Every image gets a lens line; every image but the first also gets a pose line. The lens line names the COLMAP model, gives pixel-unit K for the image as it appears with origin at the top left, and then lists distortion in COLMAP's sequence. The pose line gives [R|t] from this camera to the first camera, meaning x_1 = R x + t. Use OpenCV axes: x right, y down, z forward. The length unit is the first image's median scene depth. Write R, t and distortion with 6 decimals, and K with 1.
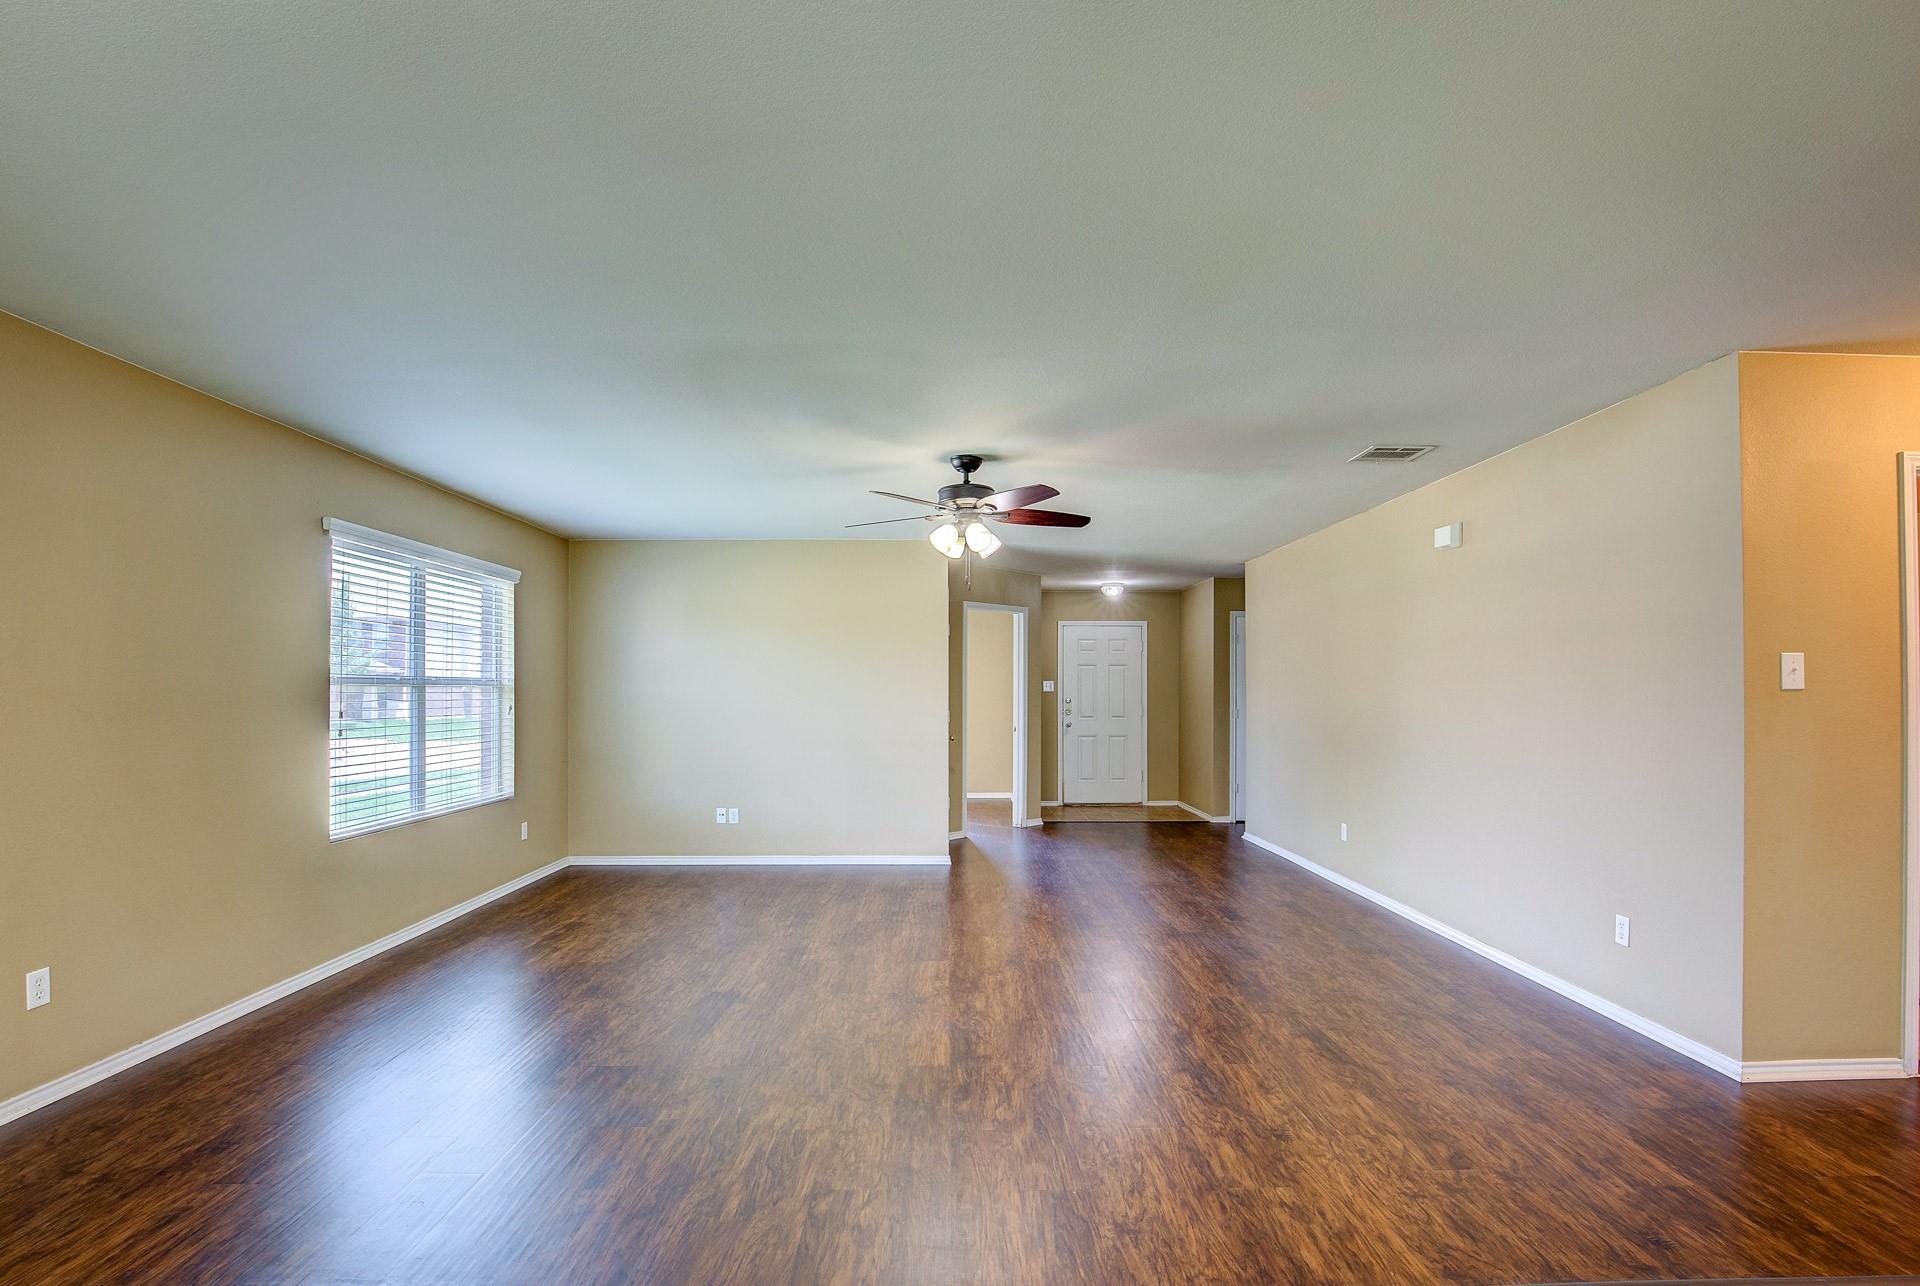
lens RADIAL K [[889.5, 0, 961.5], [0, 889.5, 685.5], [0, 0, 1]] dist [-0.025975, 0.000088]
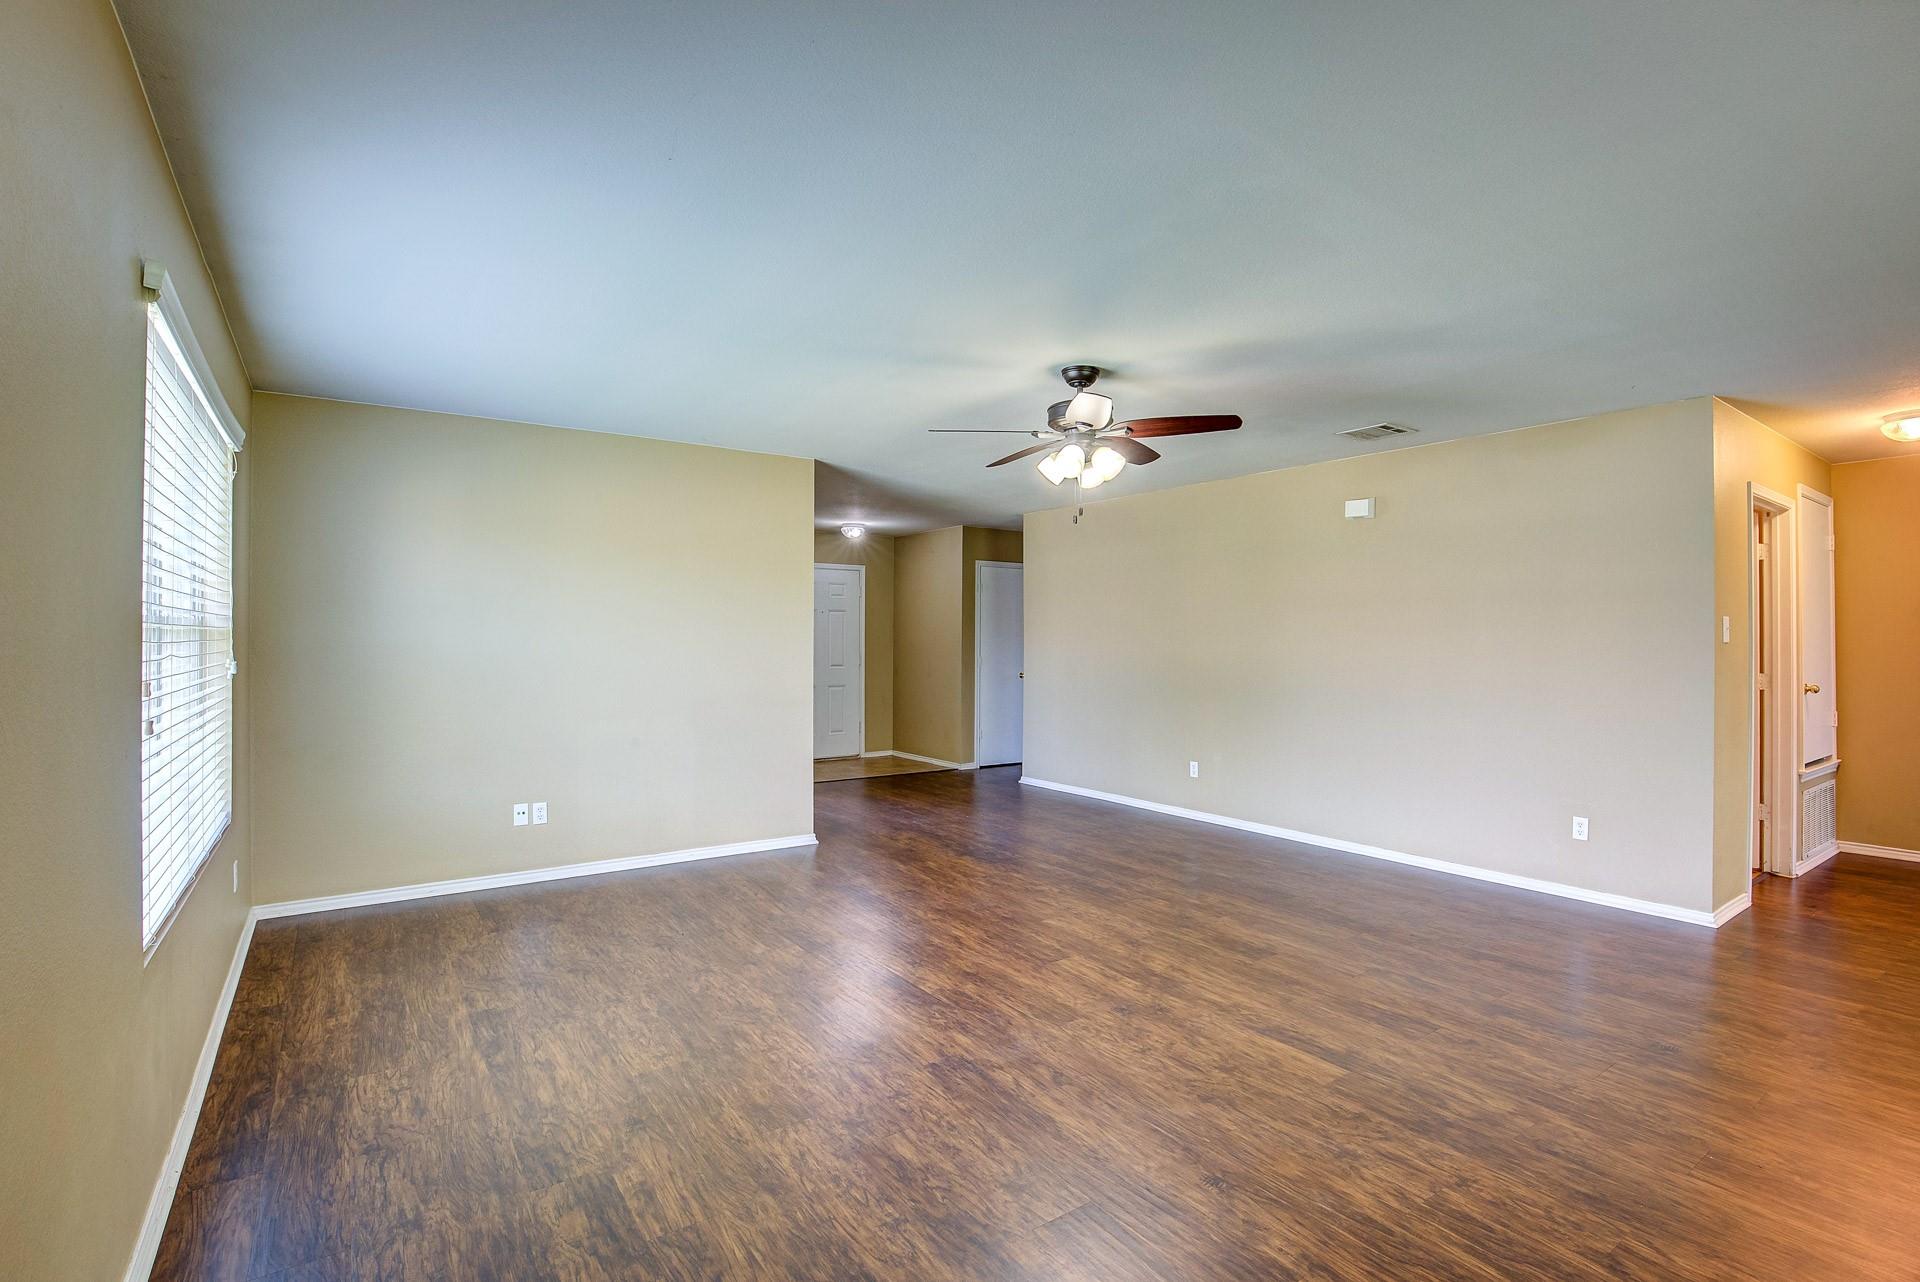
lens RADIAL K [[884.5, 0, 960.0], [0, 884.5, 641.0], [0, 0, 1]] dist [-0.022776, 0.000868]
pose [[0.829563, 0.002582, 0.558408, -0.546662], [-0.008359, 0.999935, 0.007793, 0.000941], [-0.558351, -0.011132, 0.829530, 0.337749]]
